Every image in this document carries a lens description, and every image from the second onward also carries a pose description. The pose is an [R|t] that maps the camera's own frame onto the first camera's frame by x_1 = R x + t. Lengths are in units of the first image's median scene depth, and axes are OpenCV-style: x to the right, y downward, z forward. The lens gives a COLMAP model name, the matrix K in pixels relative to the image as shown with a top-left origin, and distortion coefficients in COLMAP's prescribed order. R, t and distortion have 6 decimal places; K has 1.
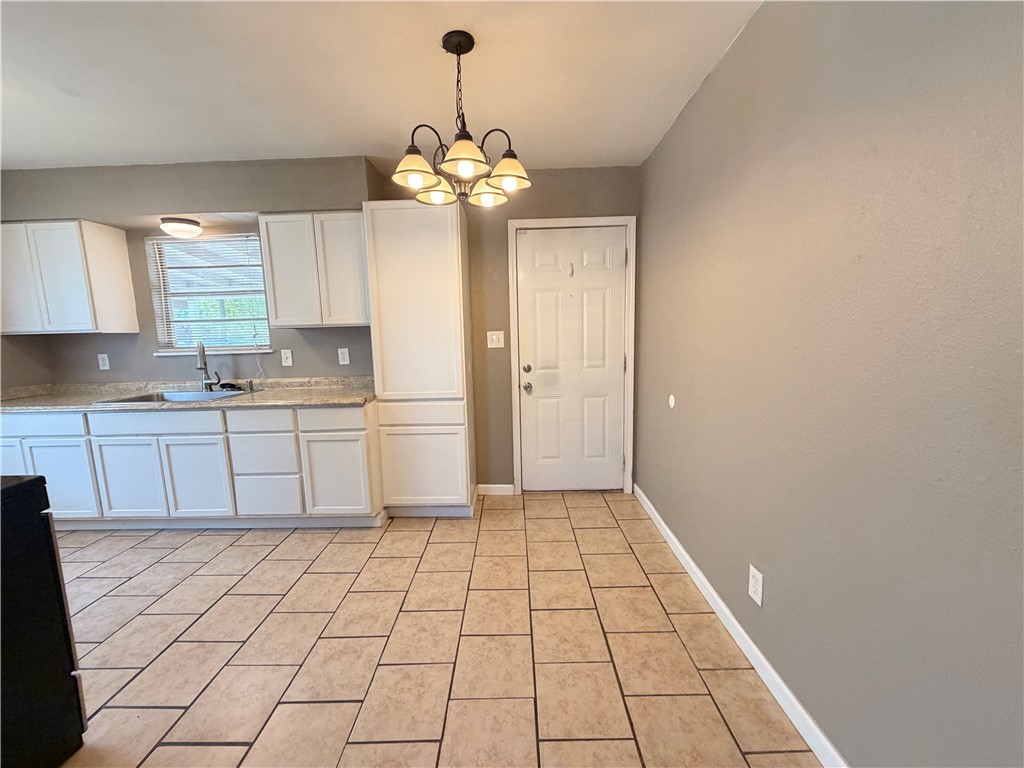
lens RADIAL K [[409.2, 0, 508.6], [0, 409.2, 386.2], [0, 0, 1]] dist [0.000018, 0.000023]
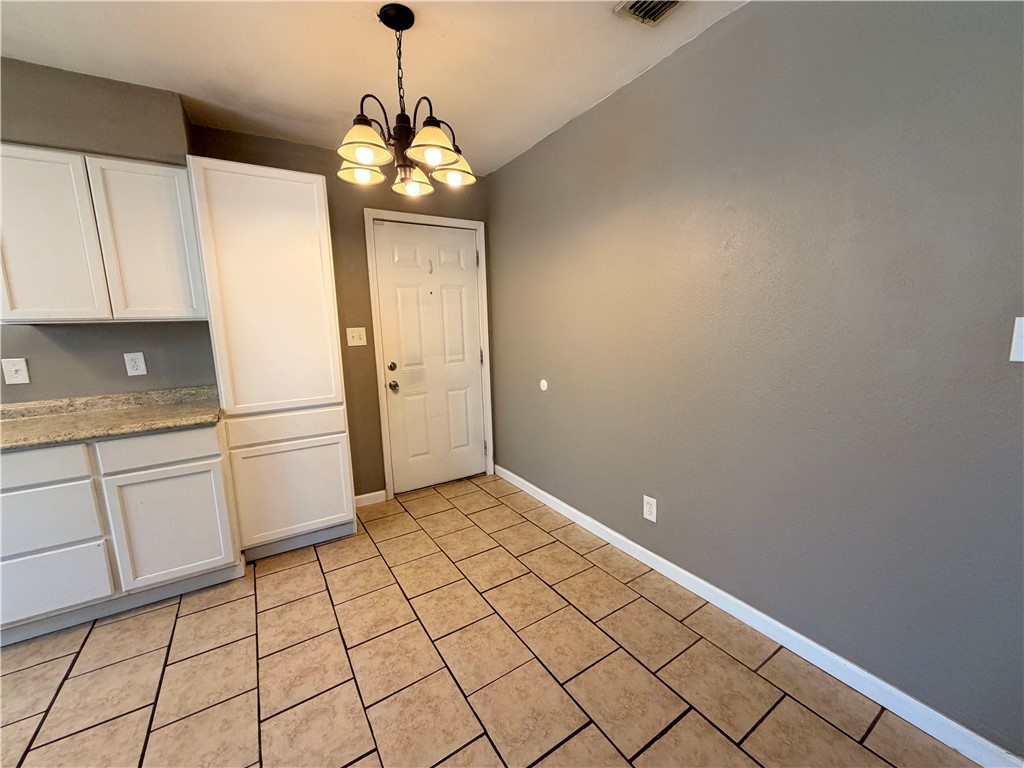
lens RADIAL K [[409.2, 0, 508.6], [0, 409.2, 386.2], [0, 0, 1]] dist [0.000018, 0.000023]
pose [[0.836312, -0.082696, 0.541981, -0.284011], [0.082491, 0.996285, 0.024725, 0.002017], [-0.542012, 0.024031, 0.840027, 0.053387]]
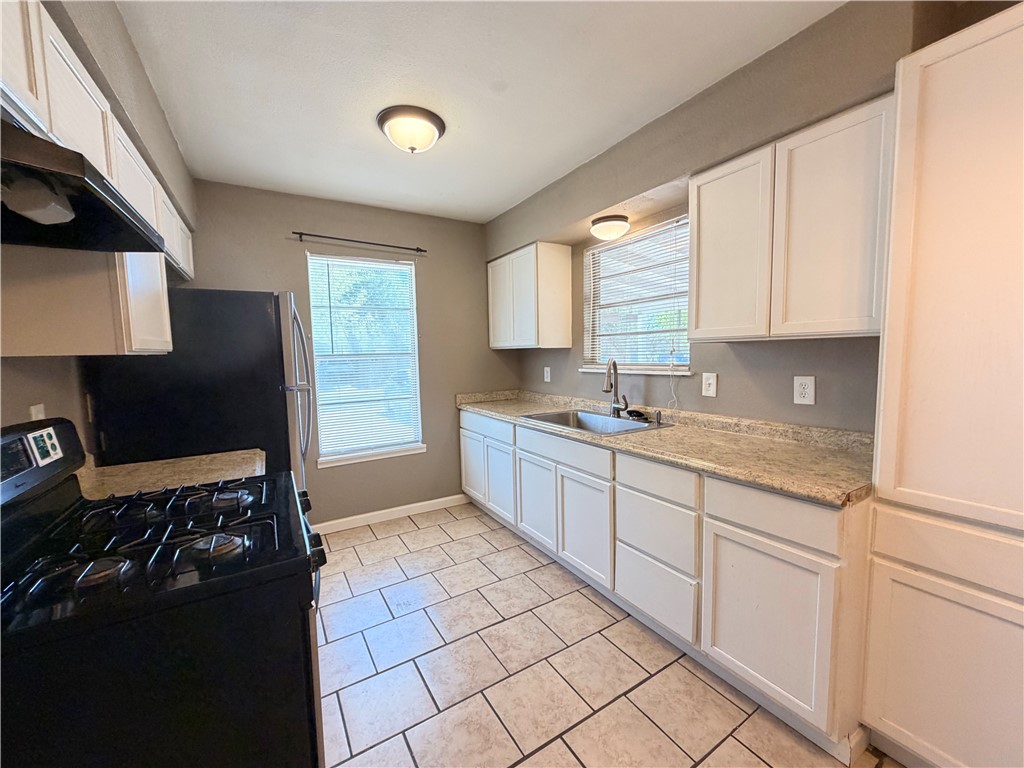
lens RADIAL K [[407.9, 0, 509.5], [0, 407.9, 387.1], [0, 0, 1]] dist [-0.000386, 0.000196]
pose [[0.538588, 0.084992, -0.838272, -0.167625], [-0.106182, 0.993814, 0.032541, -0.059853], [0.835852, 0.071483, 0.544281, 0.395301]]
